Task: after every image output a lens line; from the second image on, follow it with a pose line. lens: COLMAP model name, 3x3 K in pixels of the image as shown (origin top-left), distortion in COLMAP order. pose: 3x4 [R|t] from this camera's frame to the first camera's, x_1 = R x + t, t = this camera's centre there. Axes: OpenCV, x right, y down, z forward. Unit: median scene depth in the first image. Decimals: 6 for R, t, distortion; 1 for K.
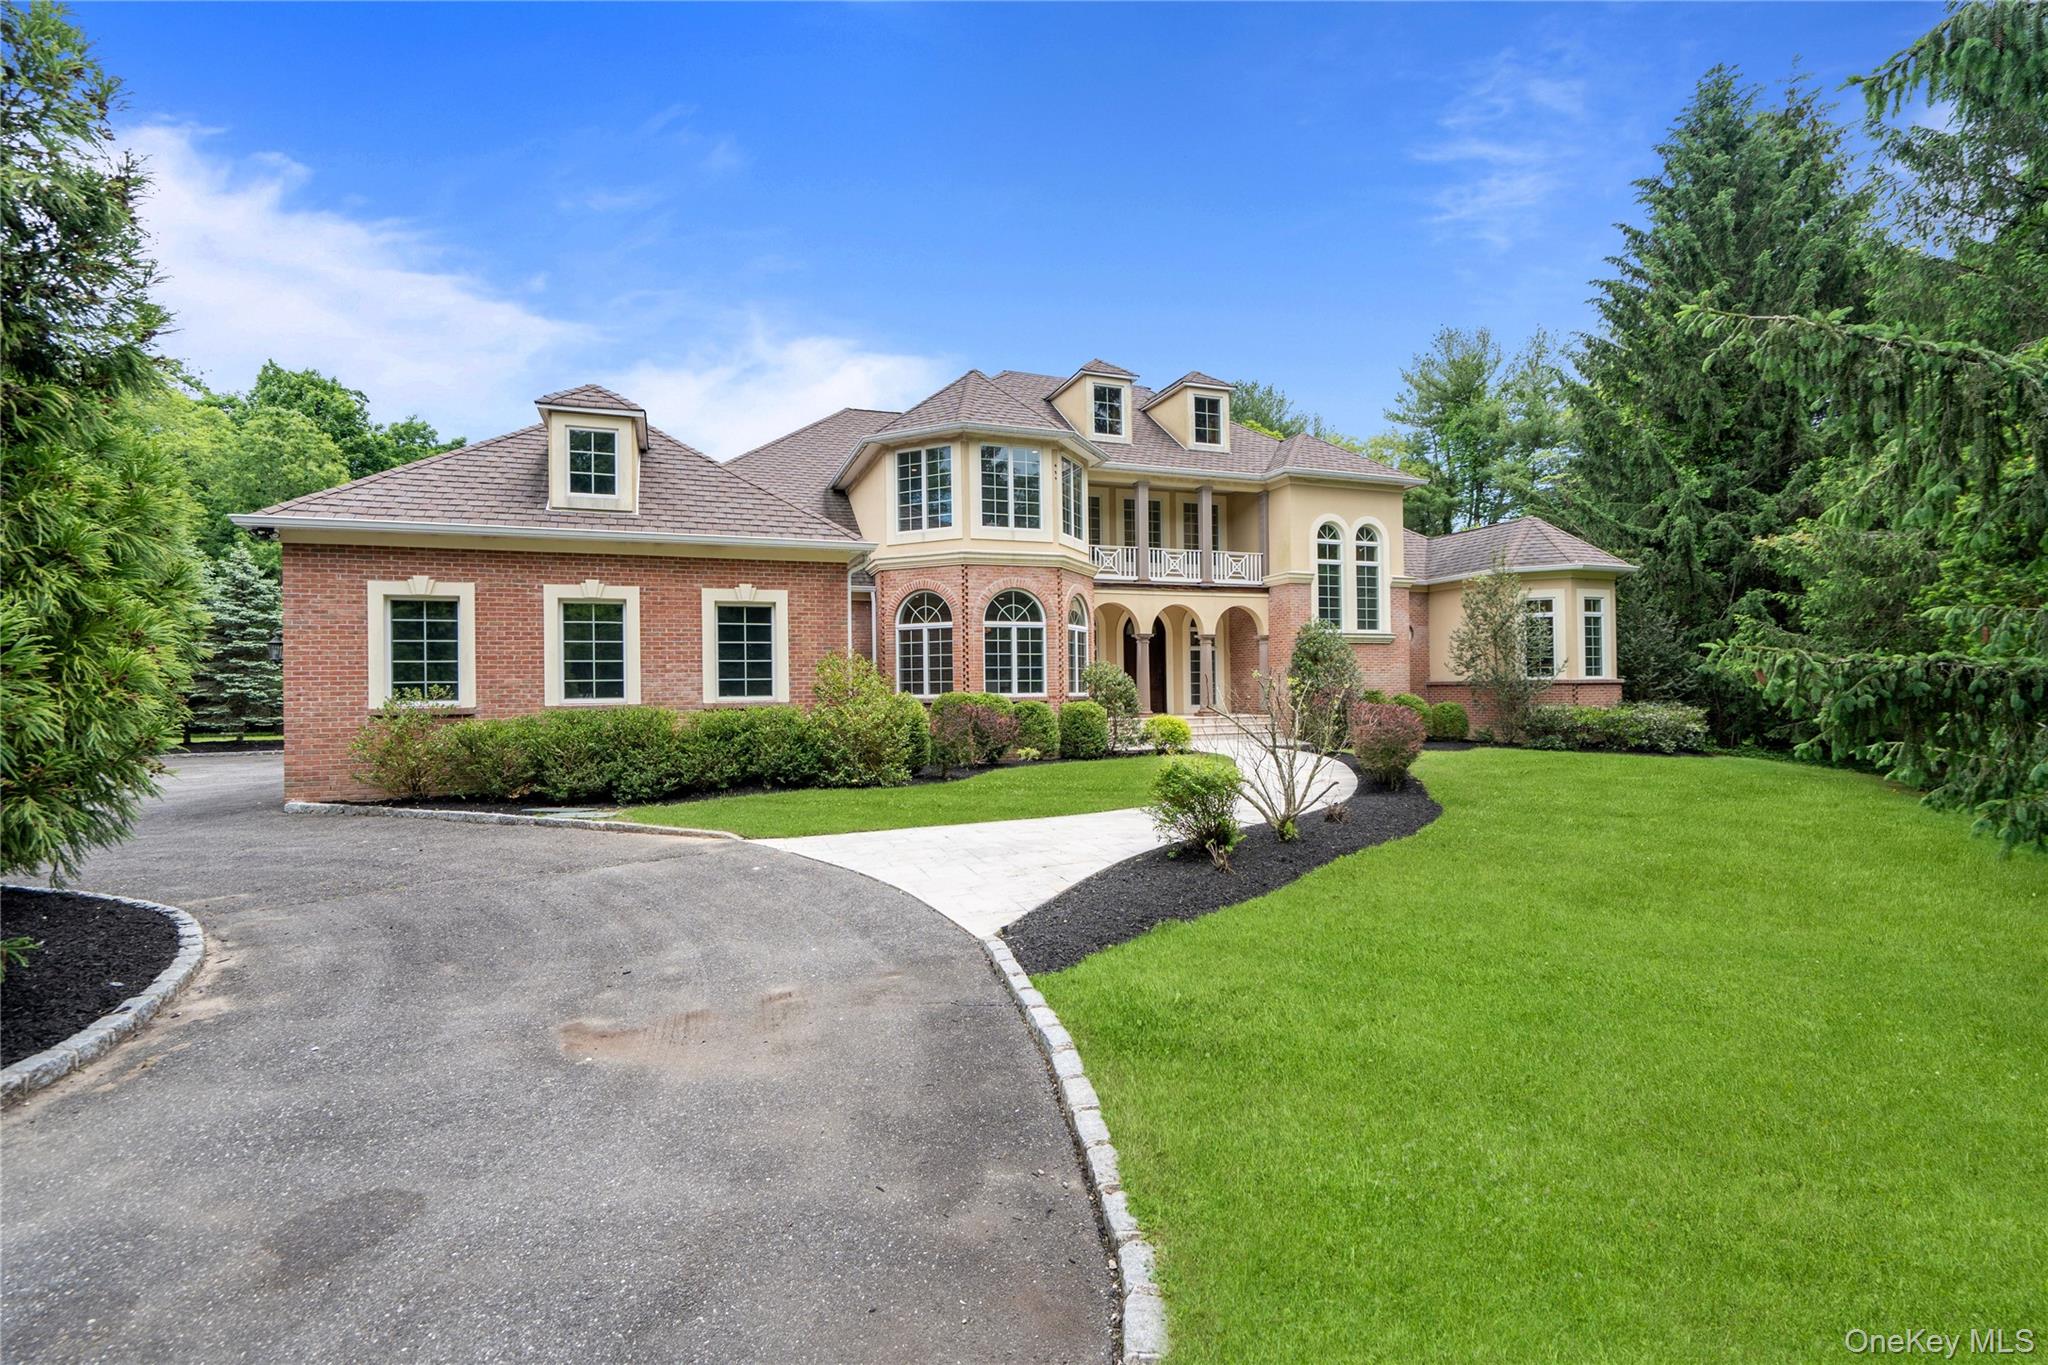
lens RADIAL K [[950.3, 0, 1009.5], [0, 950.3, 702.5], [0, 0, 1]] dist [0.000706, 0.000699]
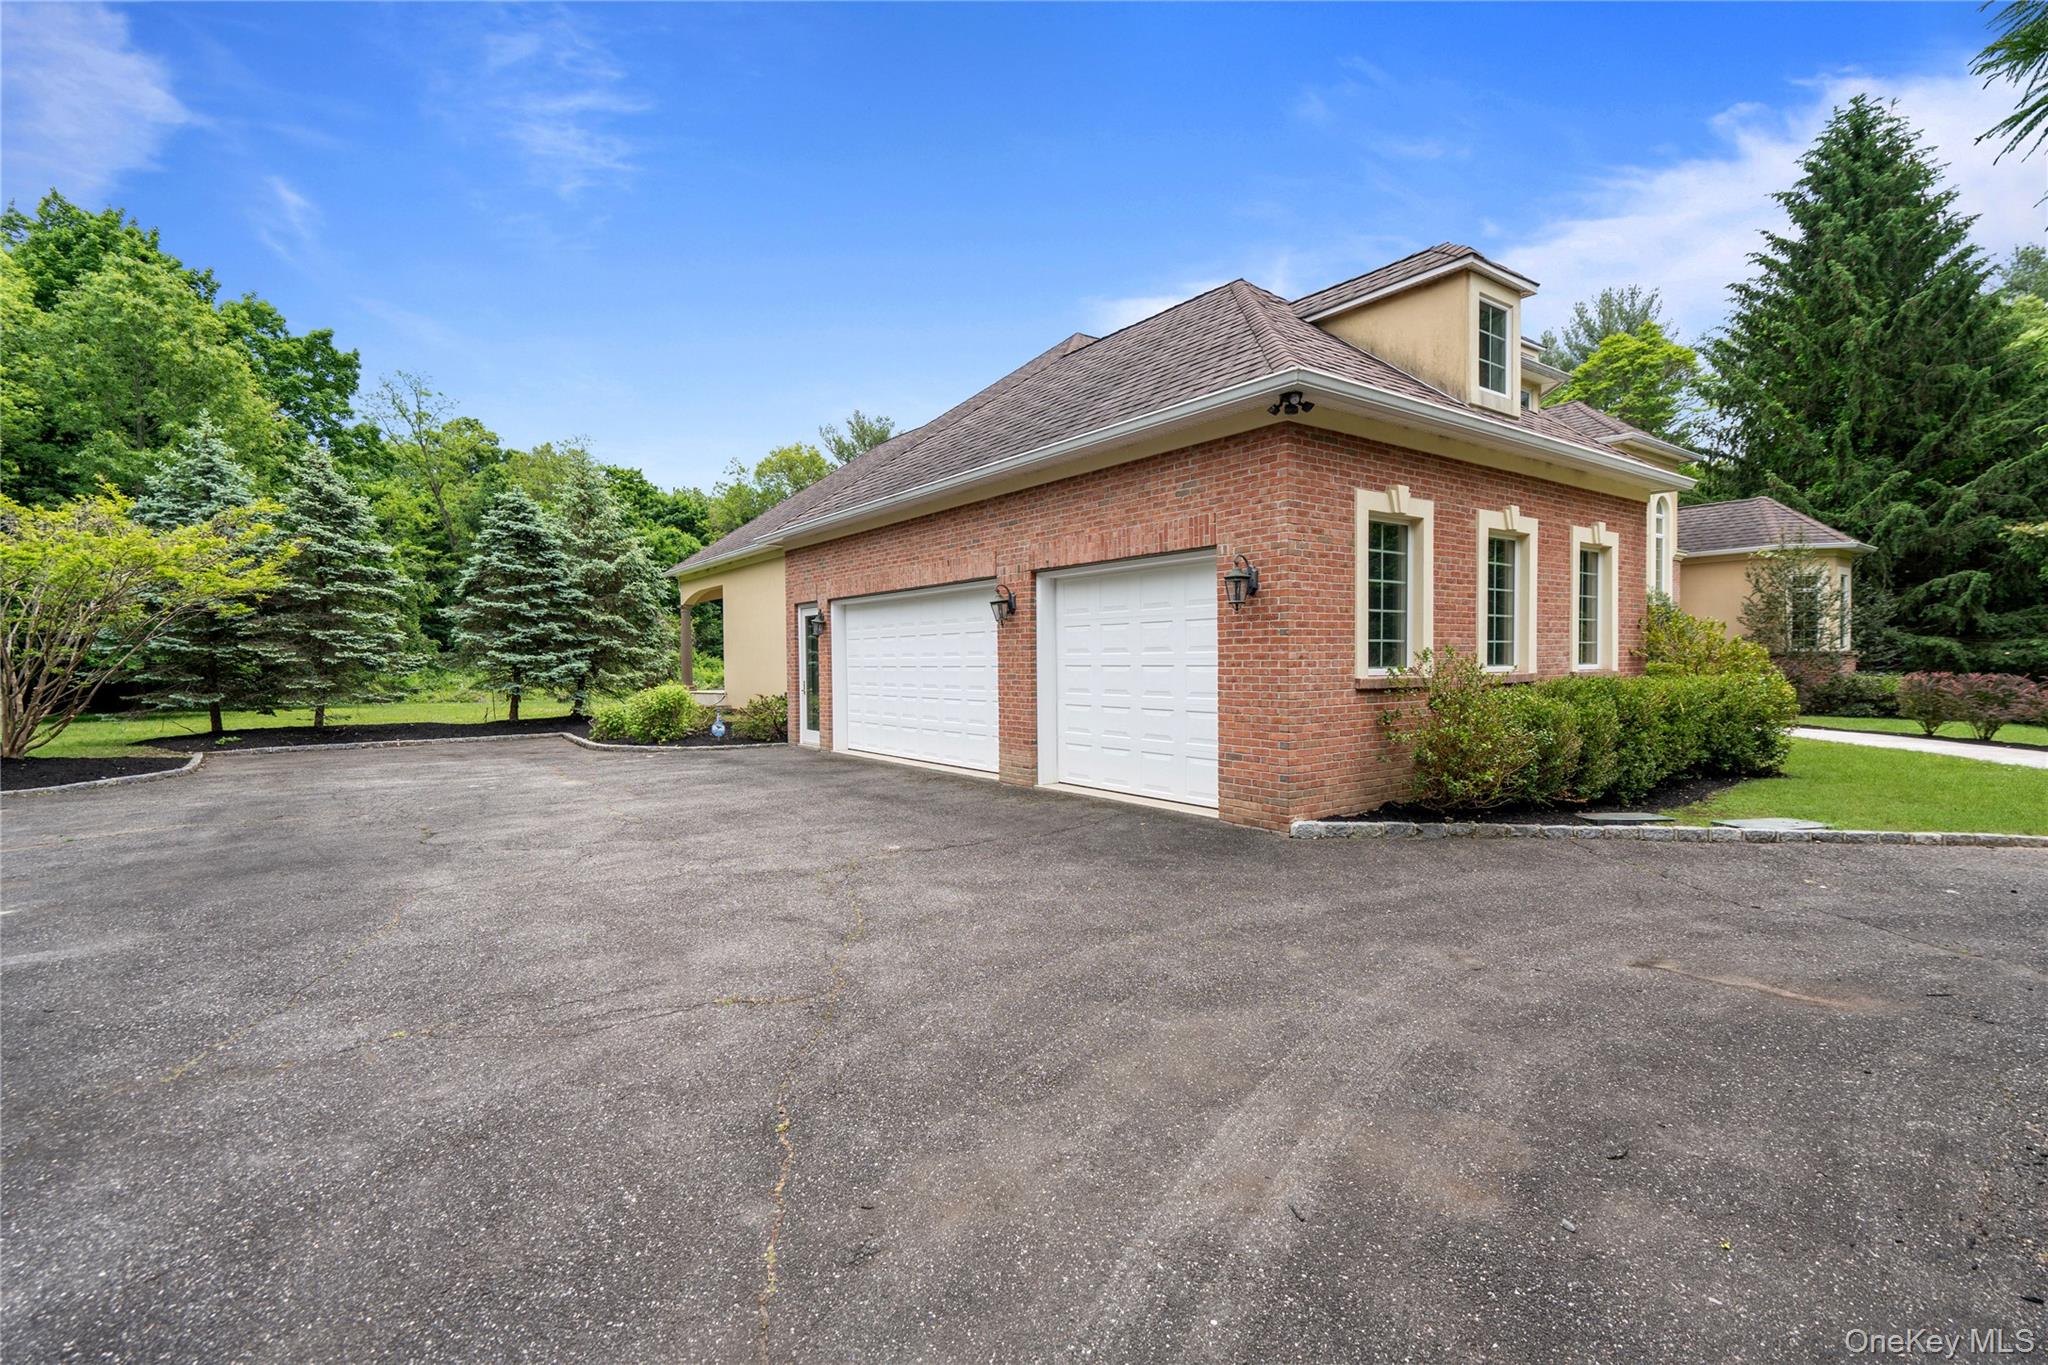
lens RADIAL K [[950.3, 0, 1009.5], [0, 950.3, 702.5], [0, 0, 1]] dist [0.000706, 0.000699]
pose [[0.962104, -0.007889, 0.272570, -0.581759], [-0.000319, 0.999548, 0.030056, 0.001646], [-0.272684, -0.029004, 0.961666, 0.221307]]
